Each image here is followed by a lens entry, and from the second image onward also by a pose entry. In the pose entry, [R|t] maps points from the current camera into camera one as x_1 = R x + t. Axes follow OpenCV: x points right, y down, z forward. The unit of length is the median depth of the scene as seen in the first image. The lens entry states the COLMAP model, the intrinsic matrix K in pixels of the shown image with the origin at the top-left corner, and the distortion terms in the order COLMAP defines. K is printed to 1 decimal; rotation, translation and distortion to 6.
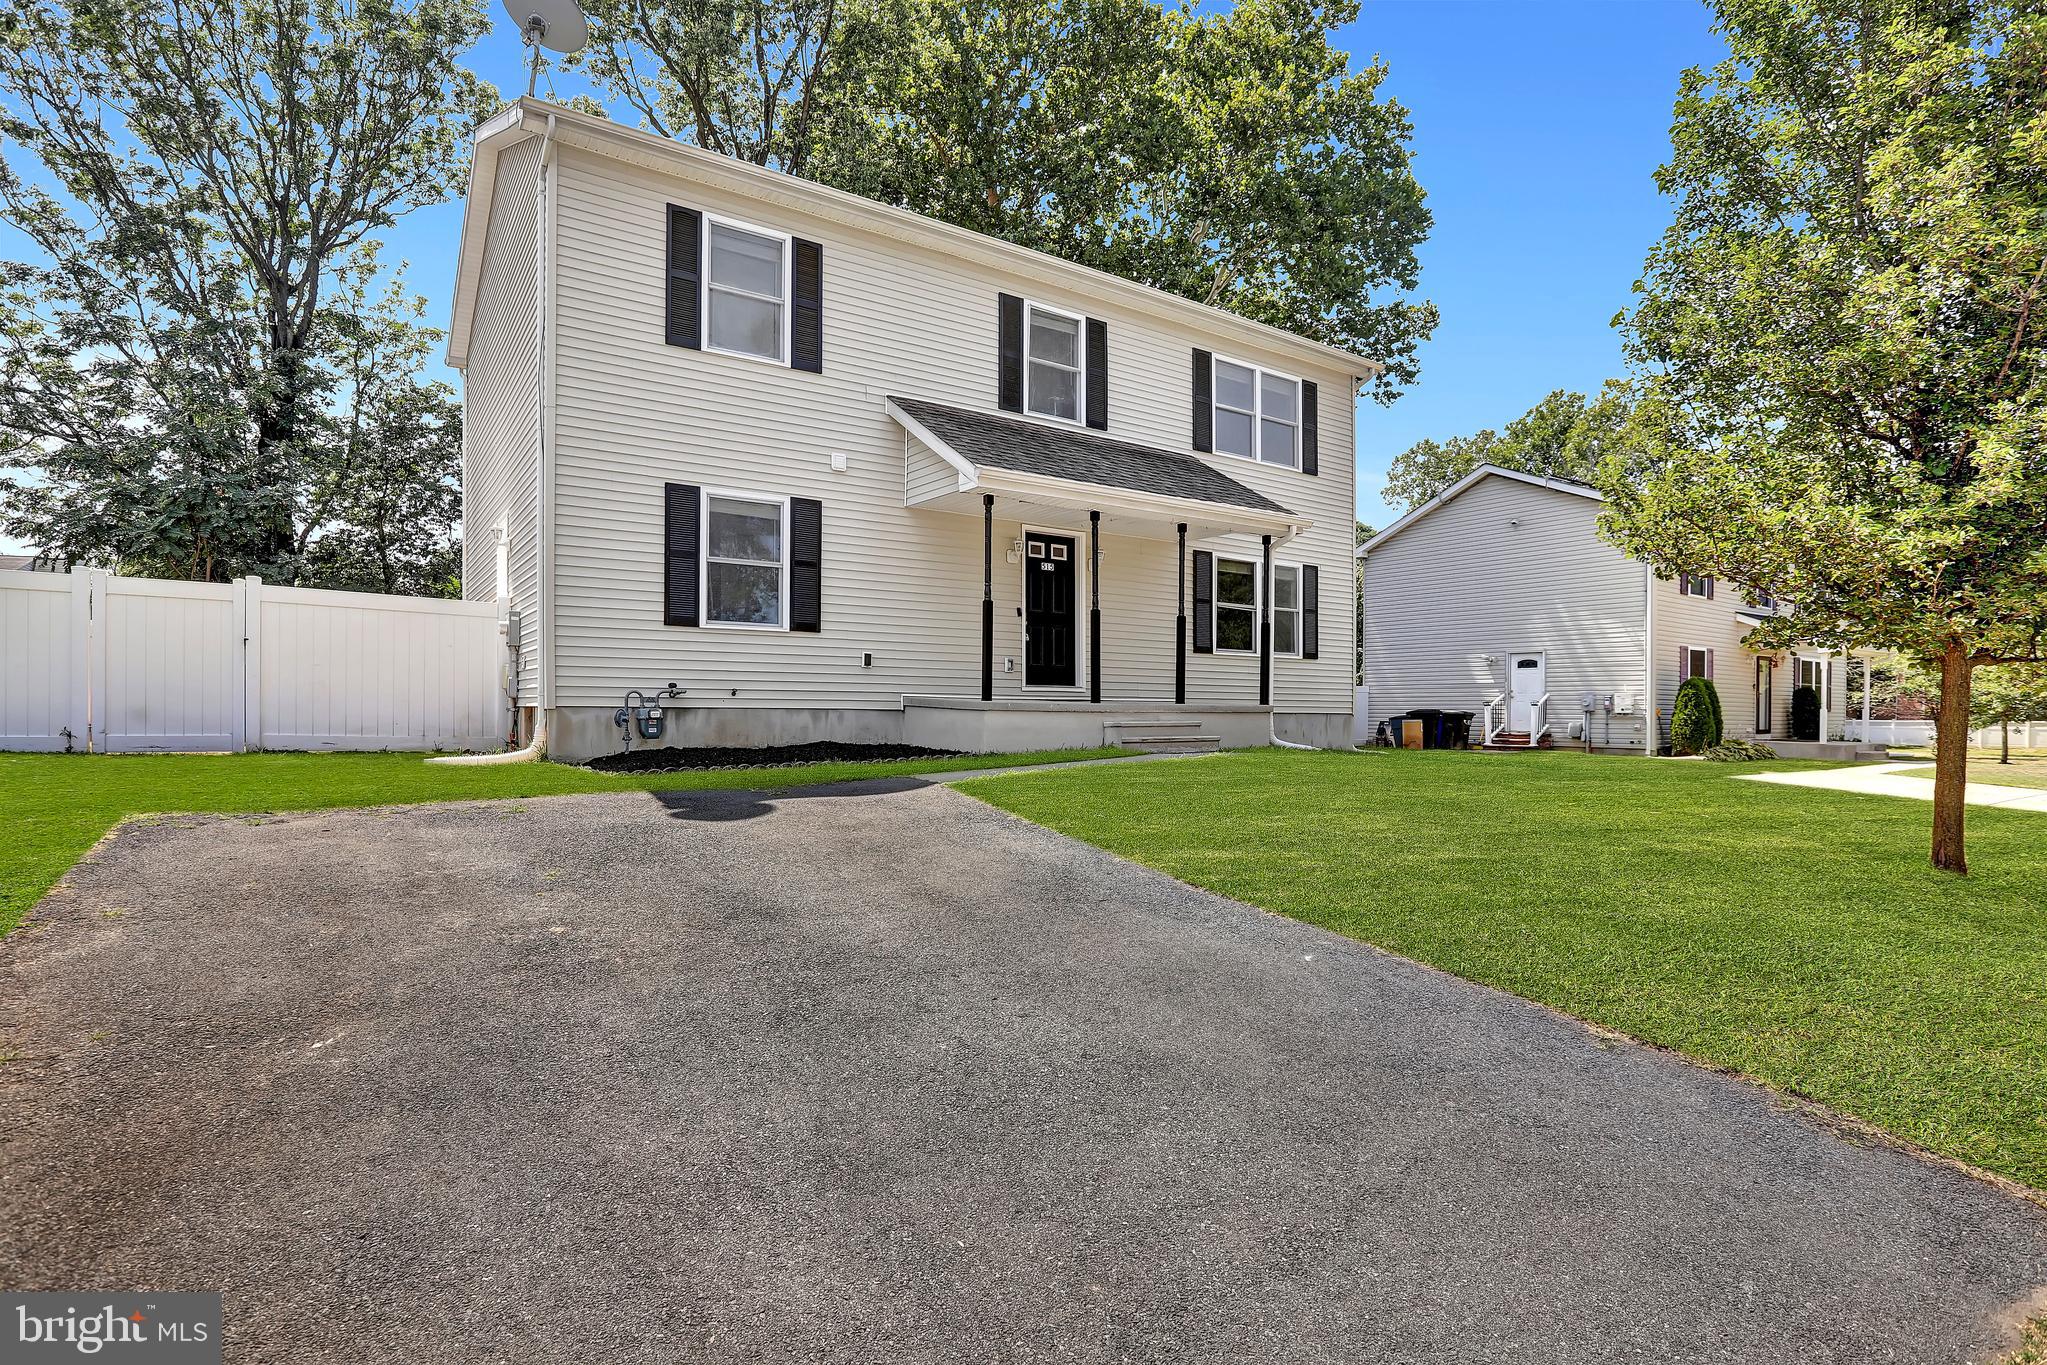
lens RADIAL K [[989.3, 0, 1023.5], [0, 989.3, 682.5], [0, 0, 1]] dist [-0.000897, -0.000223]
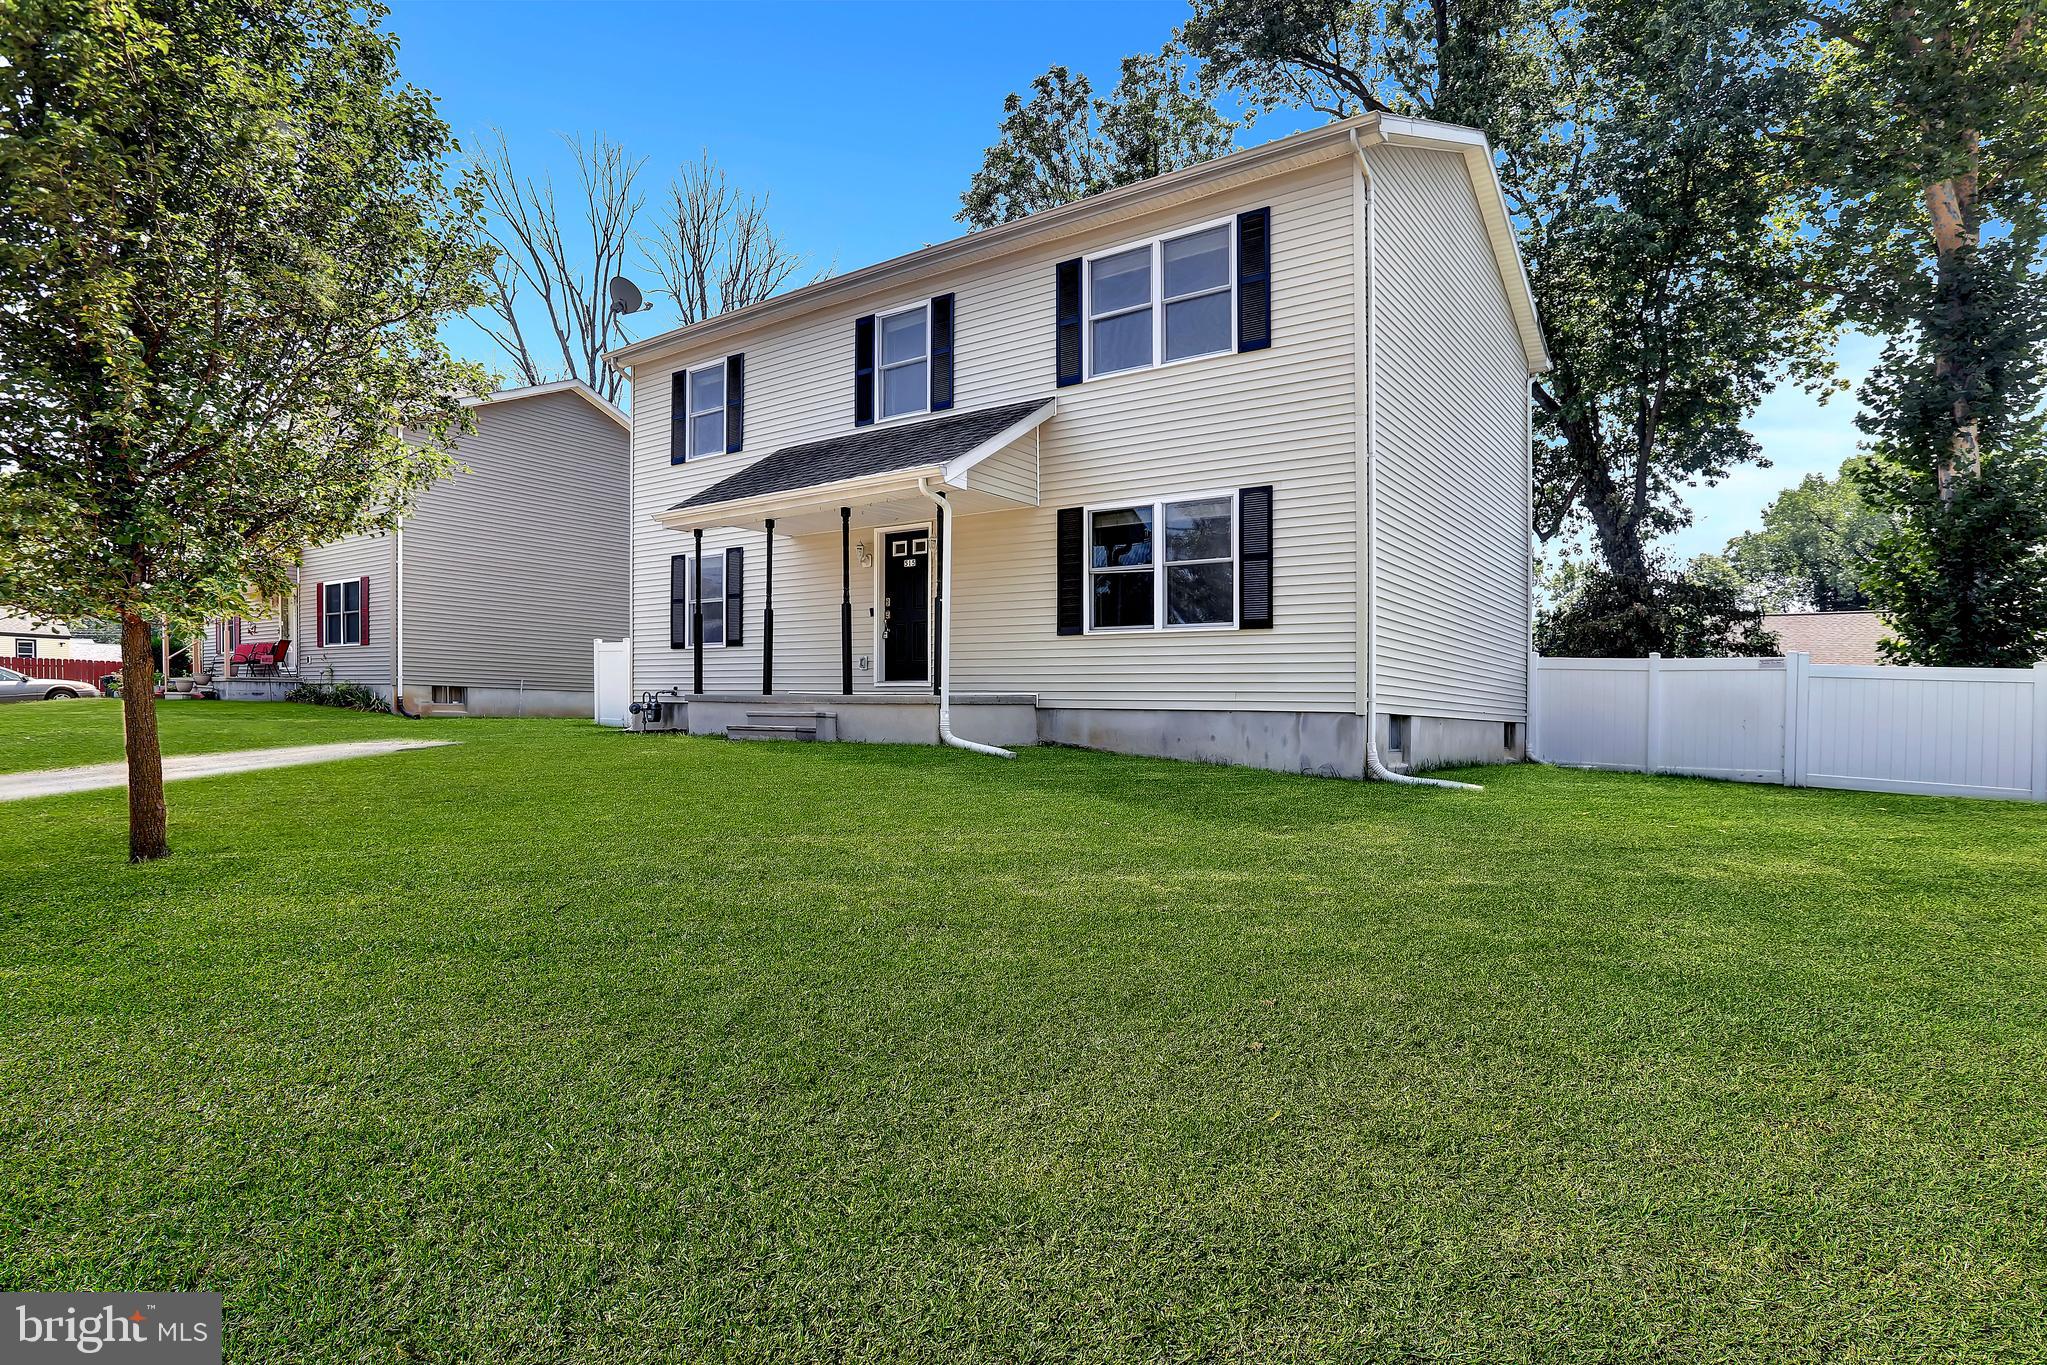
lens RADIAL K [[1084.0, 0, 1023.5], [0, 1084.0, 682.5], [0, 0, 1]] dist [0.000122, 0.000226]
pose [[0.345708, -0.022951, -0.938061, 1.084175], [0.014577, 0.999712, -0.019087, 0.027131], [0.938229, -0.007076, 0.345943, 0.718980]]
